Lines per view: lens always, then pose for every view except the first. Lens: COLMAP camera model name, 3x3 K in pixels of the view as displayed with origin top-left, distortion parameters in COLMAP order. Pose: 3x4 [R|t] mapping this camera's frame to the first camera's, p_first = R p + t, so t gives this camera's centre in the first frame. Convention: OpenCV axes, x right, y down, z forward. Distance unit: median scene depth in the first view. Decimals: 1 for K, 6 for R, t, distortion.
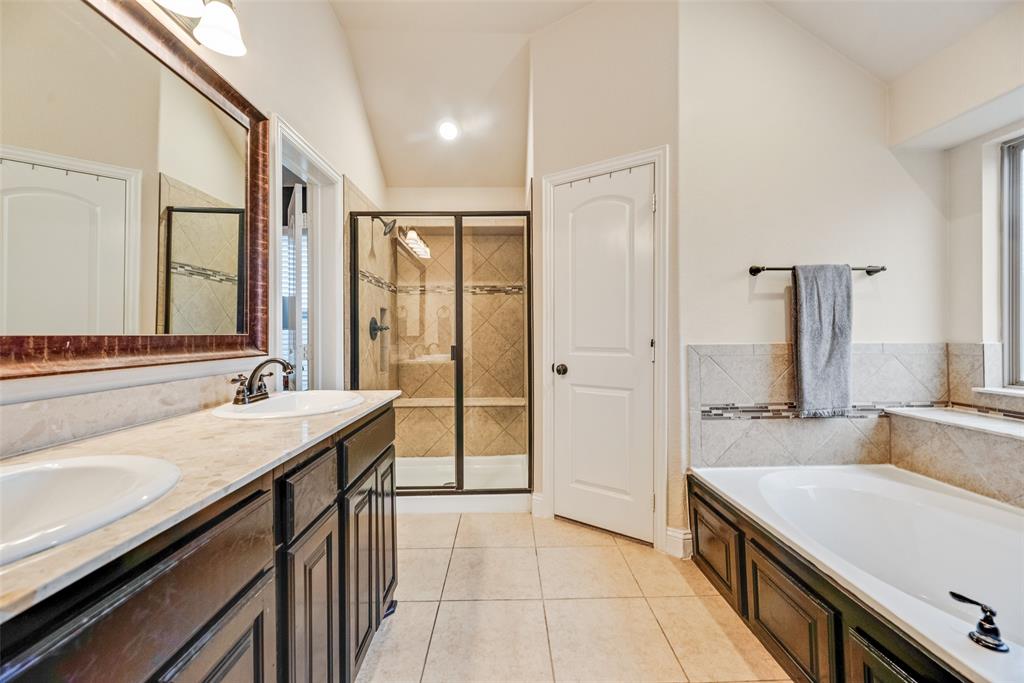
lens RADIAL K [[427.5, 0, 516.1], [0, 427.5, 339.4], [0, 0, 1]] dist [-0.001102, -0.000199]
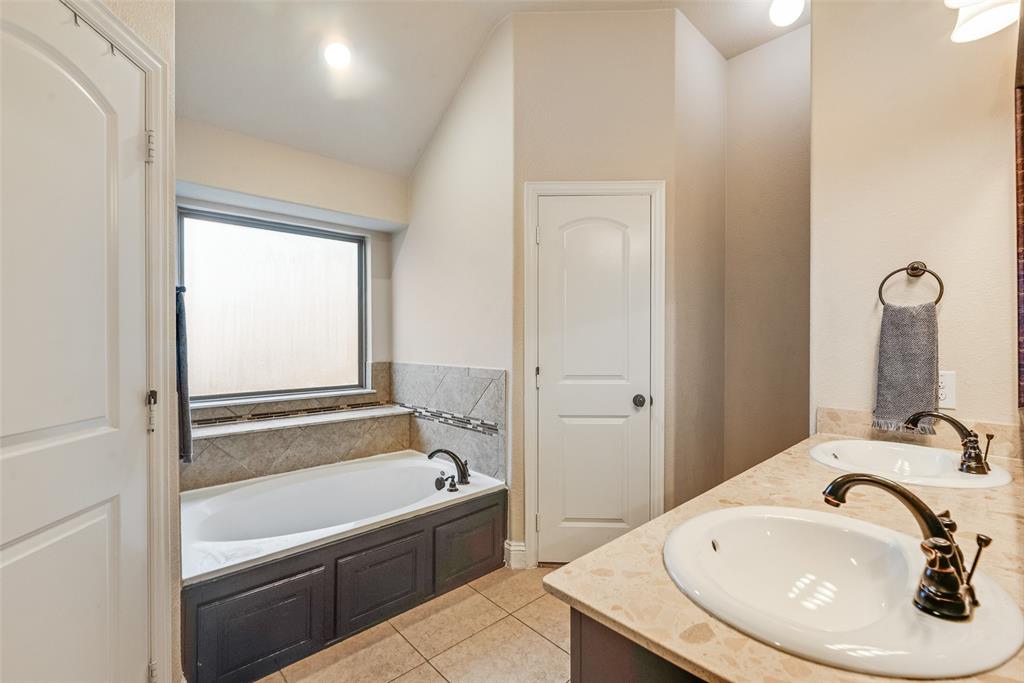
lens RADIAL K [[427.5, 0, 516.1], [0, 427.5, 339.4], [0, 0, 1]] dist [-0.001102, -0.000199]
pose [[-0.662700, 0.008306, 0.748839, -0.497574], [0.009090, 0.999954, -0.003047, -0.072022], [-0.748830, 0.004788, -0.662745, 1.199713]]
